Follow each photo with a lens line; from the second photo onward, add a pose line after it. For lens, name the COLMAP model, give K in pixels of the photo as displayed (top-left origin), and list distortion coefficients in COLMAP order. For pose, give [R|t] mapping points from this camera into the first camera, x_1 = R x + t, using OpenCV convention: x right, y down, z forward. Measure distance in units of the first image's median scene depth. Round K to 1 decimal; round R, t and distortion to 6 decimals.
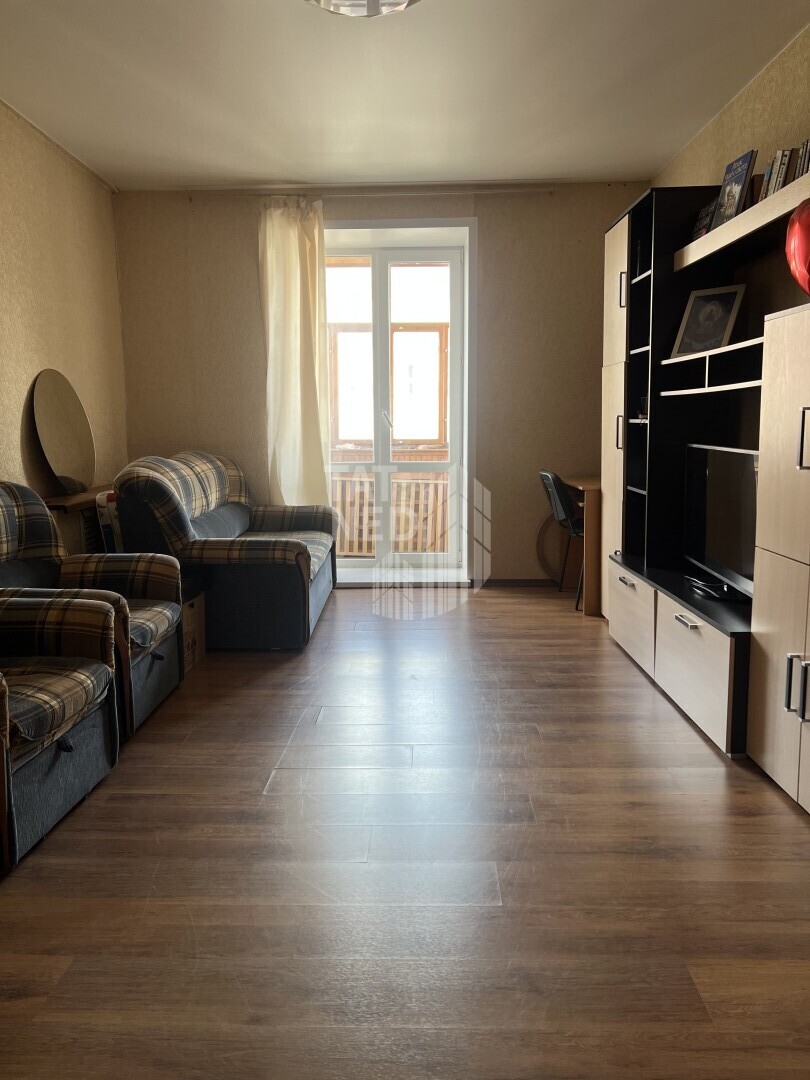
lens RADIAL K [[802.8, 0, 414.9], [0, 802.8, 548.9], [0, 0, 1]] dist [0.066292, -0.079281]
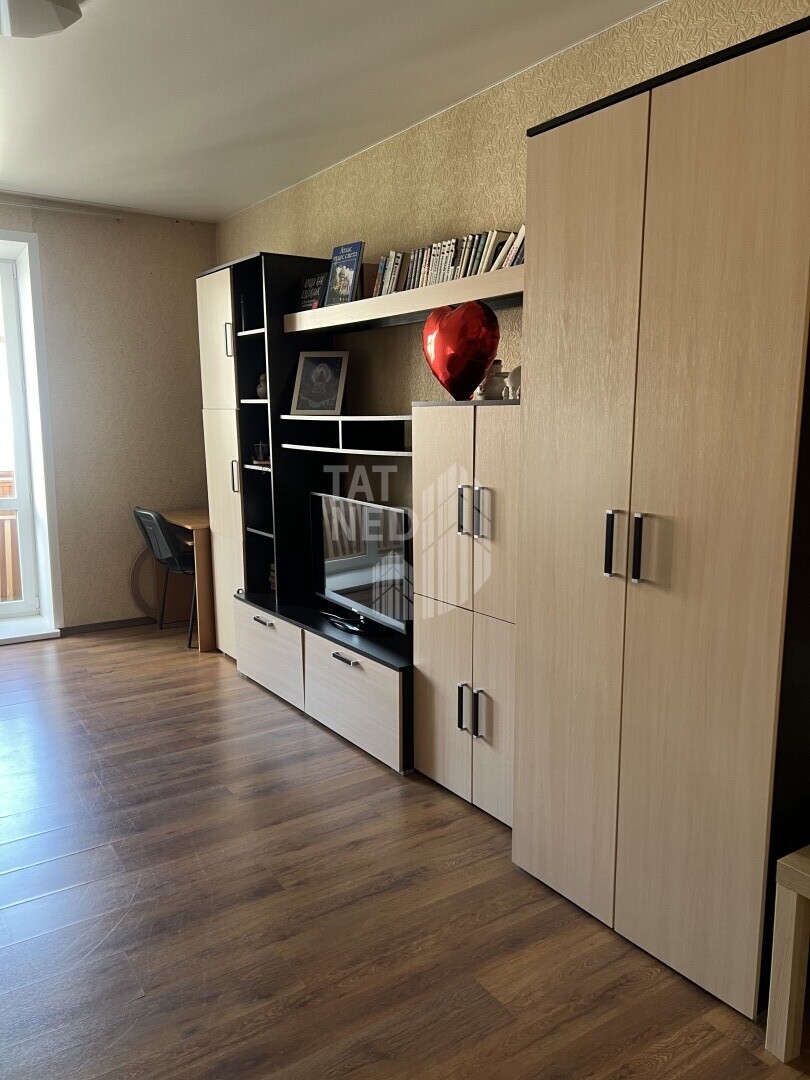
lens RADIAL K [[802.8, 0, 397.4], [0, 802.8, 543.0], [0, 0, 1]] dist [0.066292, -0.079281]
pose [[0.821365, -0.077245, 0.565149, -0.181567], [0.074978, 0.996812, 0.027275, -0.078428], [-0.565454, 0.019971, 0.824538, 0.033907]]
